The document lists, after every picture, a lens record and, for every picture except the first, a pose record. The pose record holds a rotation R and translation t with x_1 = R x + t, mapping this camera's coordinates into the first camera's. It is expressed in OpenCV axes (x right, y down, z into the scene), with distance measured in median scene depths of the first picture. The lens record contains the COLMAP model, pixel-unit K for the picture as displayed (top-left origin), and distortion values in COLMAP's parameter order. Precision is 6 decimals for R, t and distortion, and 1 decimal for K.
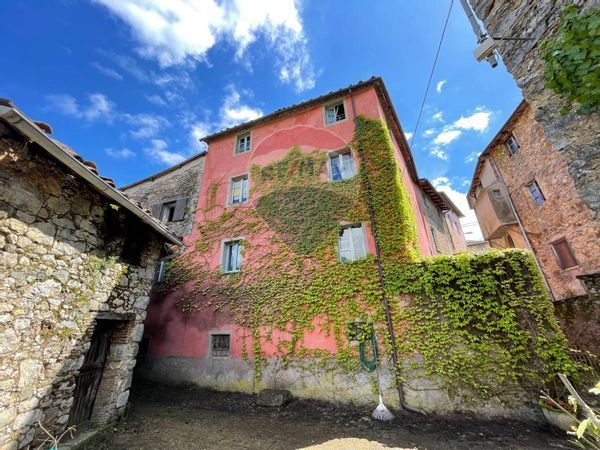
lens RADIAL K [[239.9, 0, 300.0], [0, 239.9, 225.0], [0, 0, 1]] dist [-0.002142, 0.000100]
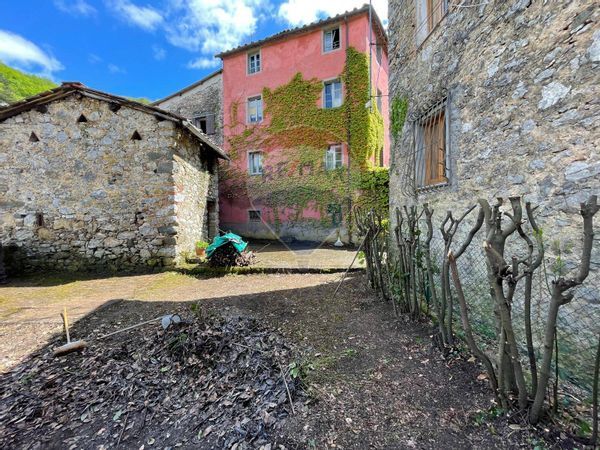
lens RADIAL K [[239.9, 0, 300.0], [0, 239.9, 225.0], [0, 0, 1]] dist [-0.002142, 0.000100]
pose [[0.999920, 0.008757, -0.009152, 0.012712], [-0.003876, 0.899388, 0.437134, -0.223475], [0.012059, -0.437063, 0.899350, -0.644065]]
